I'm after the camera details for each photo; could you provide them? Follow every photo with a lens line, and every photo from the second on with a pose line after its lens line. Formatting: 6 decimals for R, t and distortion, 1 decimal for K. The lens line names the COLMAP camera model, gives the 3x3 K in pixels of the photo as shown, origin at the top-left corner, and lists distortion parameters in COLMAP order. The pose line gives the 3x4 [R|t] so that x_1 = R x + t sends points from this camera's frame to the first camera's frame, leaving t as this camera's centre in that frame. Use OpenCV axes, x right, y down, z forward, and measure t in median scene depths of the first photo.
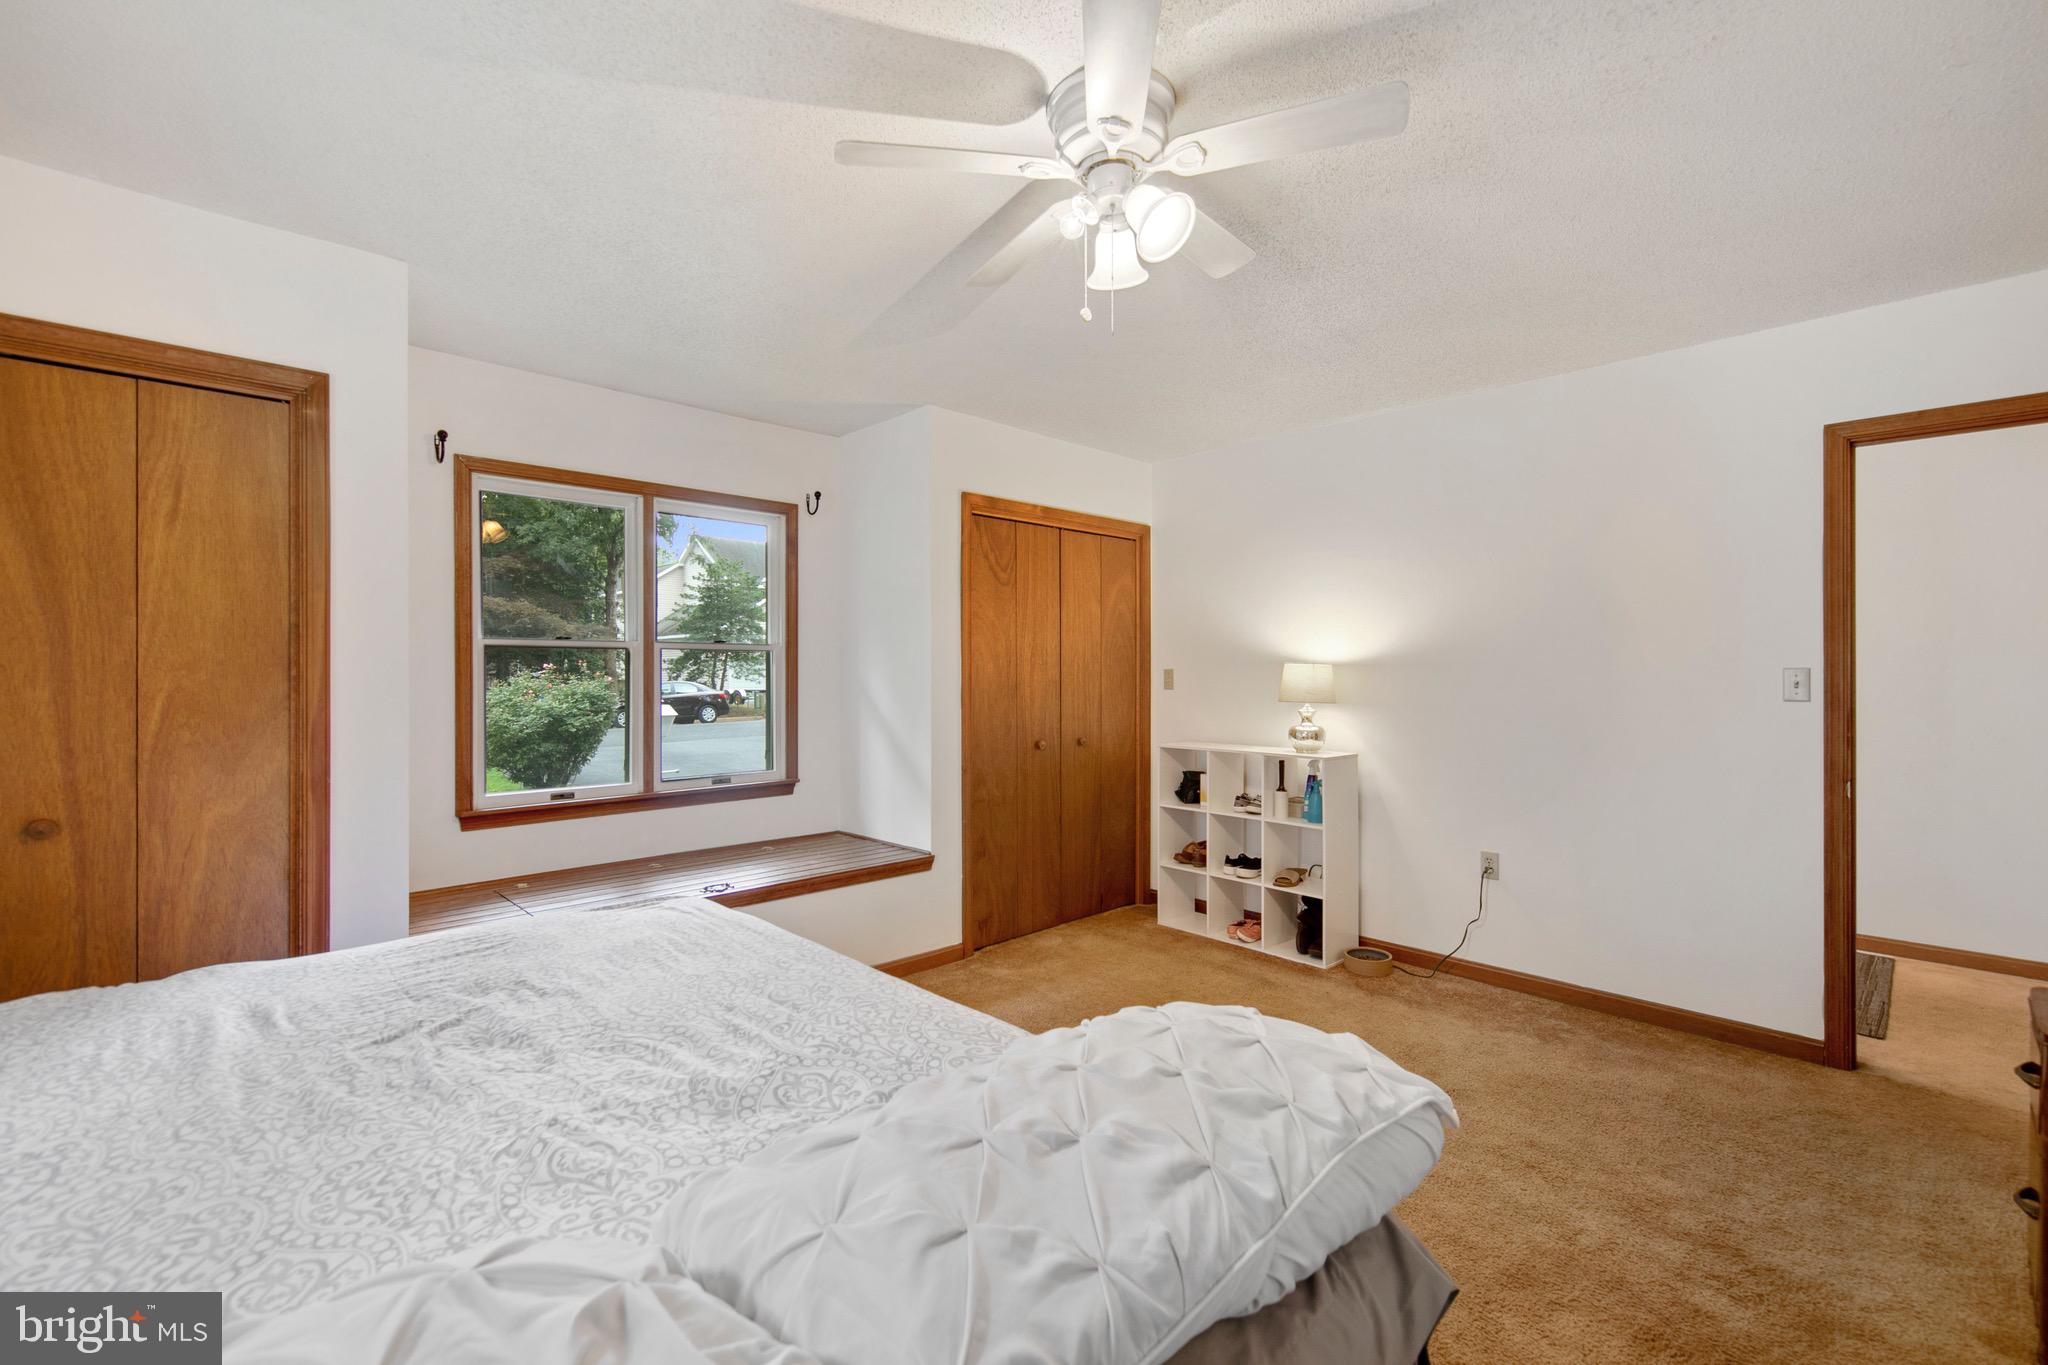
lens RADIAL K [[869.1, 0, 1034.5], [0, 869.1, 671.5], [0, 0, 1]] dist [0.017863, -0.007296]
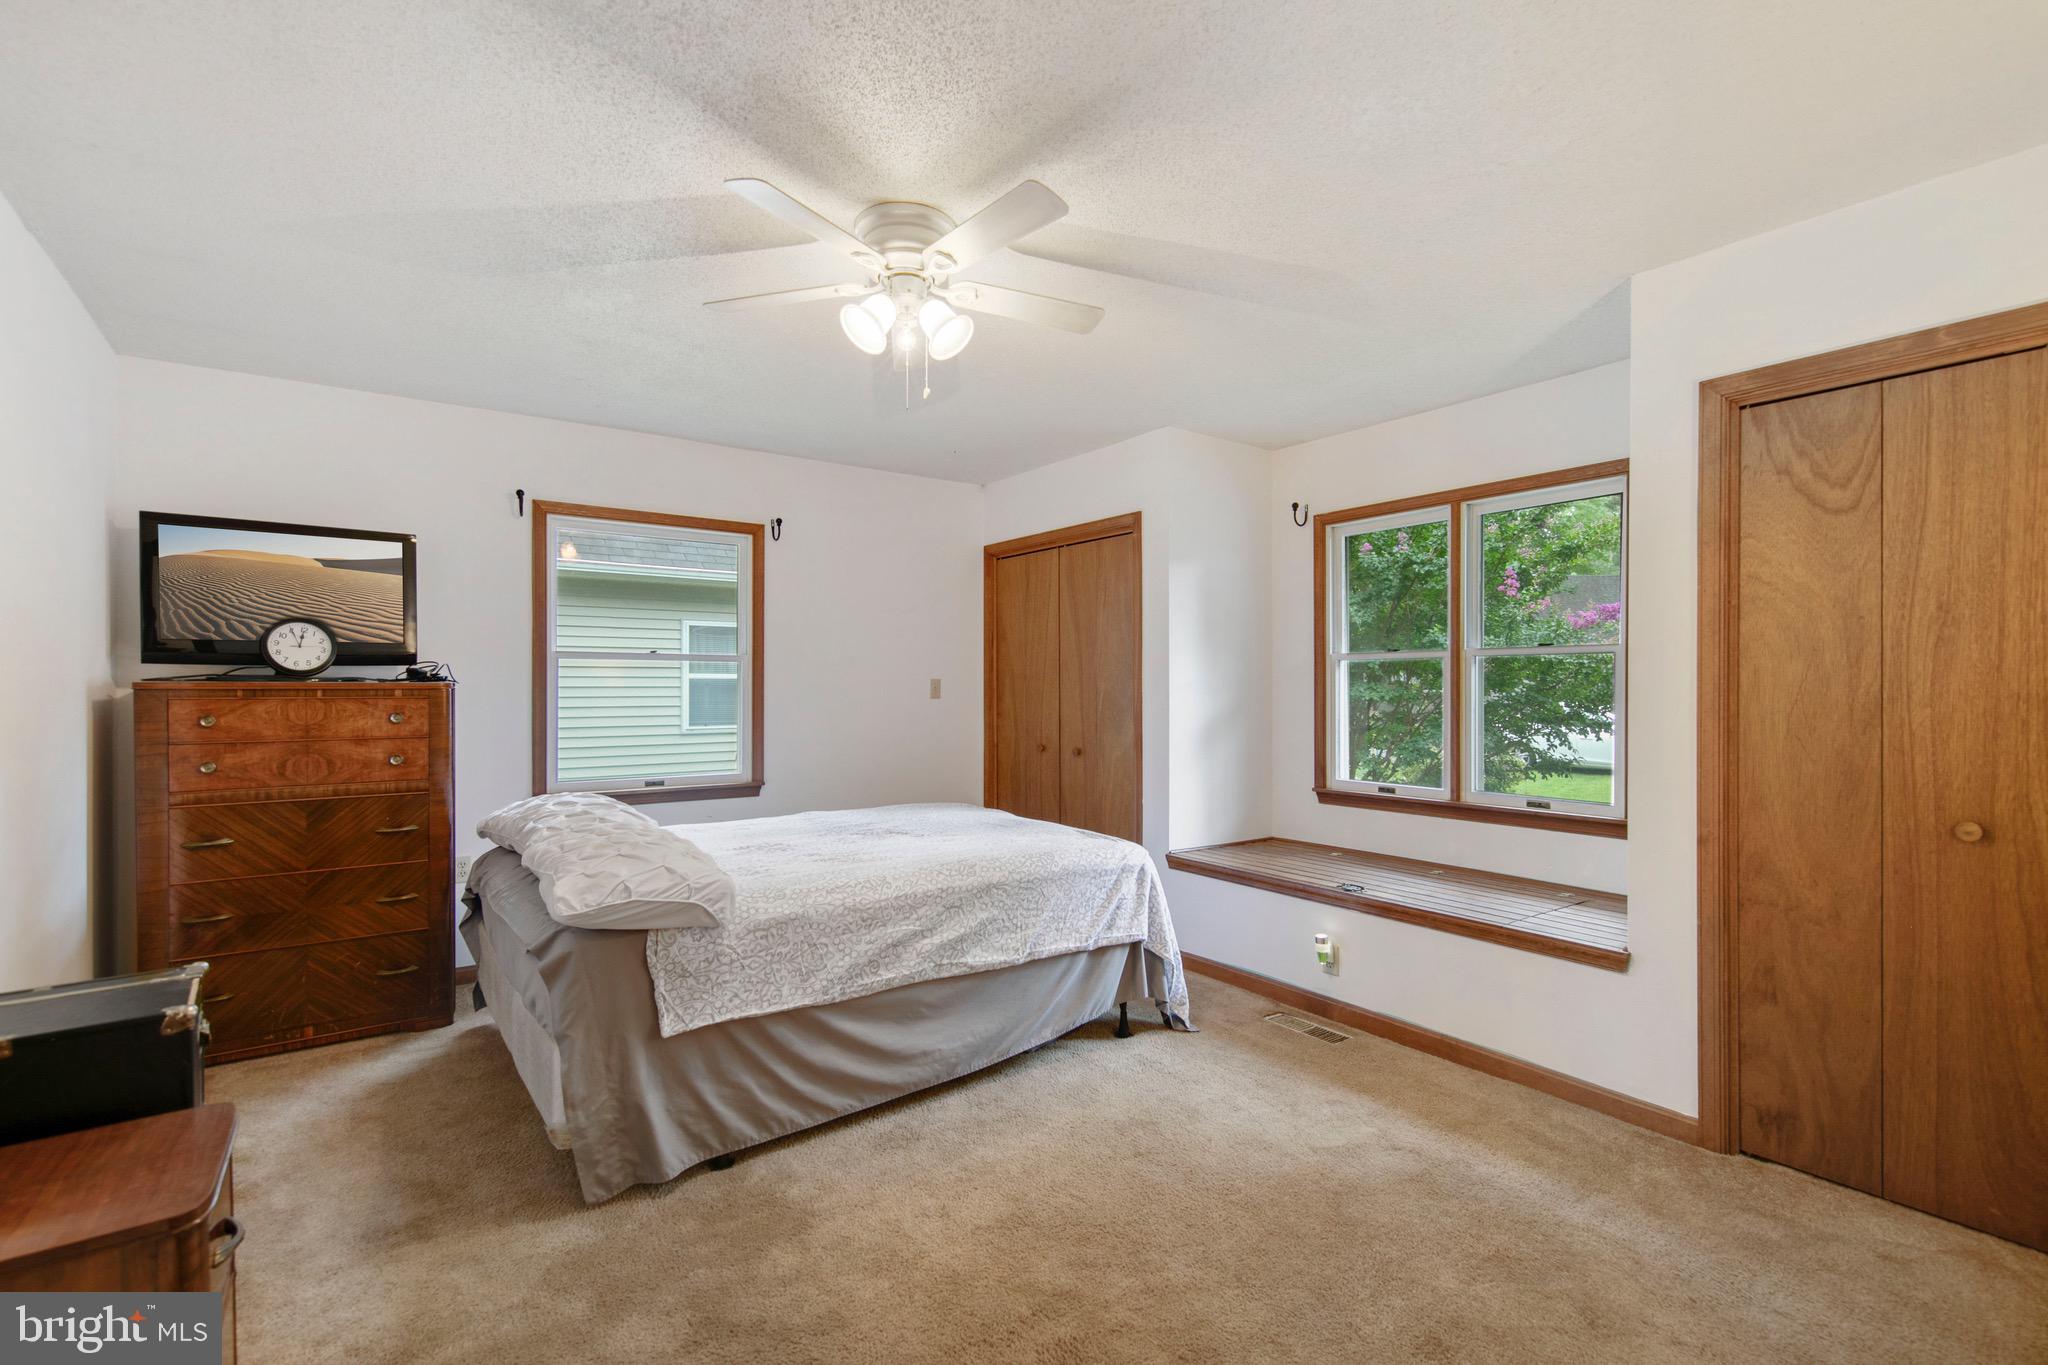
lens RADIAL K [[924.9, 0, 1024.6], [0, 924.9, 693.8], [0, 0, 1]] dist [0.008463, -0.000125]
pose [[-0.143561, 0.009761, -0.989593, 0.644924], [0.005221, 0.999945, 0.009106, 0.003505], [0.989628, -0.003859, -0.143604, 0.634622]]
